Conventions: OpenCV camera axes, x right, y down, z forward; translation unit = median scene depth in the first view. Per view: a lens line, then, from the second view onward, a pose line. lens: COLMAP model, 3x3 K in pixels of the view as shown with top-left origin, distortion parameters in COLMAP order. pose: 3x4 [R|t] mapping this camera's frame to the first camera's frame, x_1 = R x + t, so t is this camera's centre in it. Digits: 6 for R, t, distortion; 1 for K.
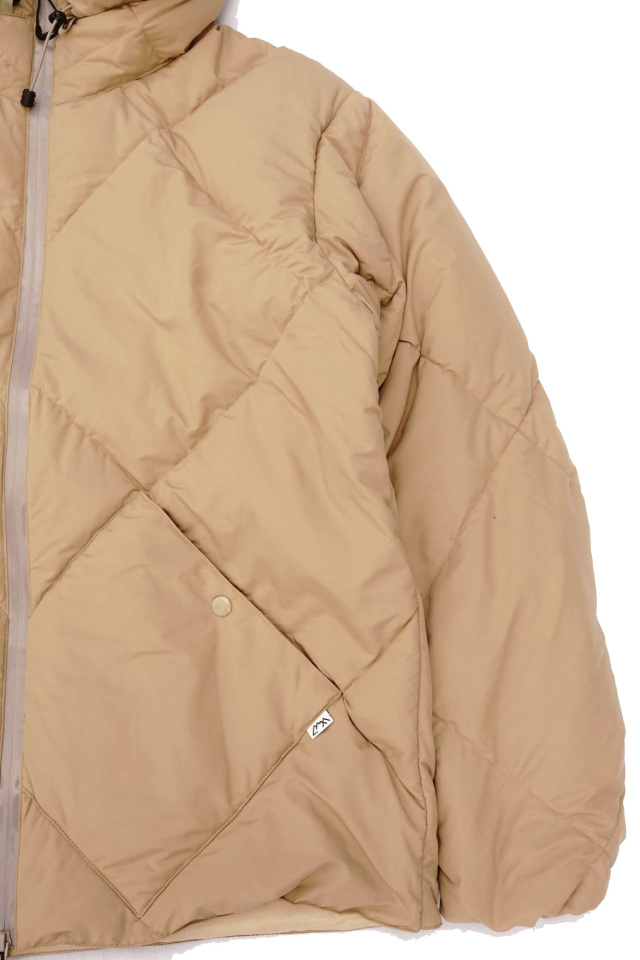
lens RADIAL K [[1260.1, 0, 320.0], [0, 1260.1, 480.0], [0, 0, 1]] dist [0.077617, 0.019455]
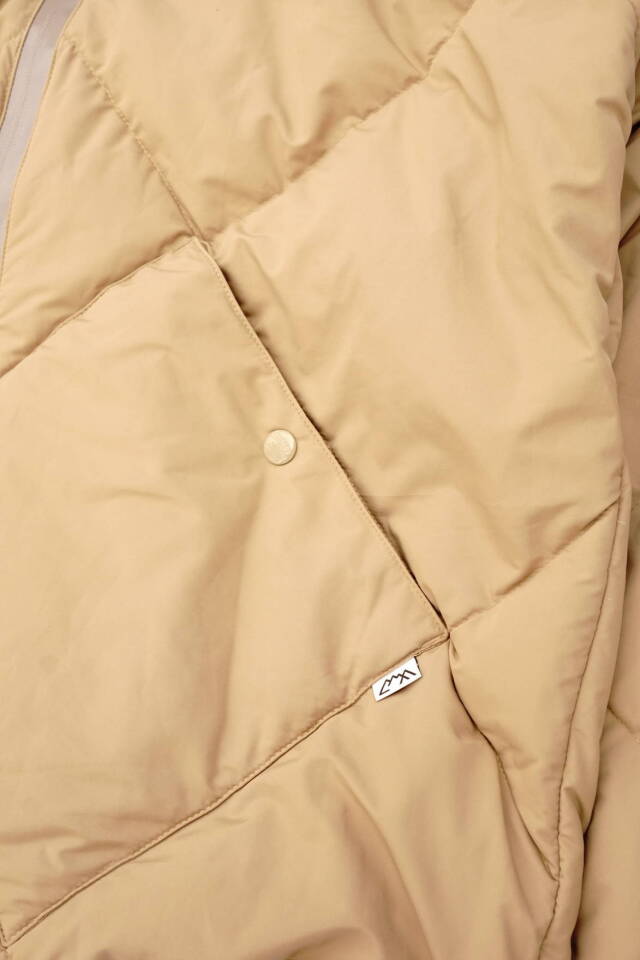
lens RADIAL K [[1427.8, 0, 320.0], [0, 1427.8, 480.0], [0, 0, 1]] dist [0.194801, -0.035104]
pose [[0.961257, 0.201997, -0.187572, 0.065107], [-0.210305, 0.977309, -0.025293, 0.128442], [0.178207, 0.063760, 0.981925, 0.369761]]
